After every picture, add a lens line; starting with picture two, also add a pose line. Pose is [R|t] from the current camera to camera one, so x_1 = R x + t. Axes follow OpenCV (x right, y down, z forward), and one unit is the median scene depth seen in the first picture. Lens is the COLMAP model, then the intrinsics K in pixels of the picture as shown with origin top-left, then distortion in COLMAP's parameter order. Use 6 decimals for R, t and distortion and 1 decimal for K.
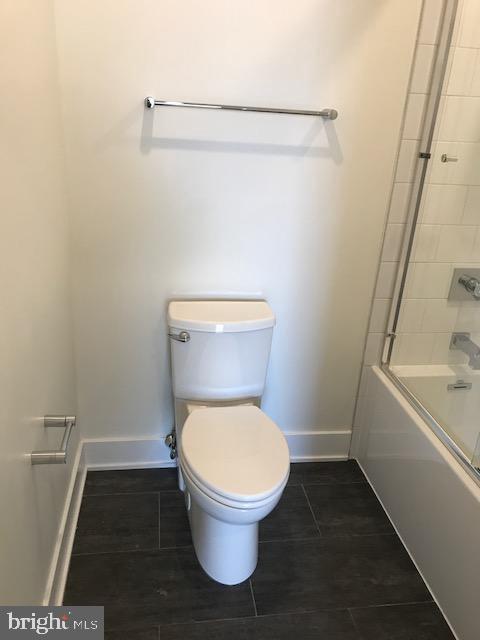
lens RADIAL K [[532.8, 0, 237.0], [0, 532.8, 322.5], [0, 0, 1]] dist [0.054340, -0.072773]
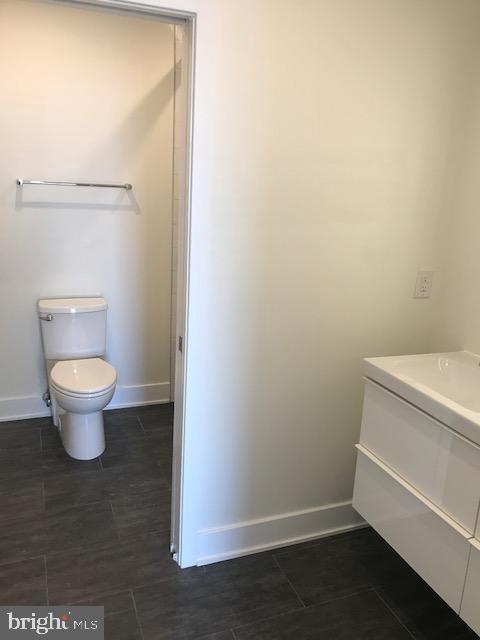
lens RADIAL K [[532.8, 0, 237.0], [0, 532.8, 322.5], [0, 0, 1]] dist [0.054340, -0.072773]
pose [[0.974748, -0.075304, 0.210227, 0.111567], [0.101370, 0.988052, -0.116092, 0.282381], [-0.198973, 0.134472, 0.970735, -0.691132]]
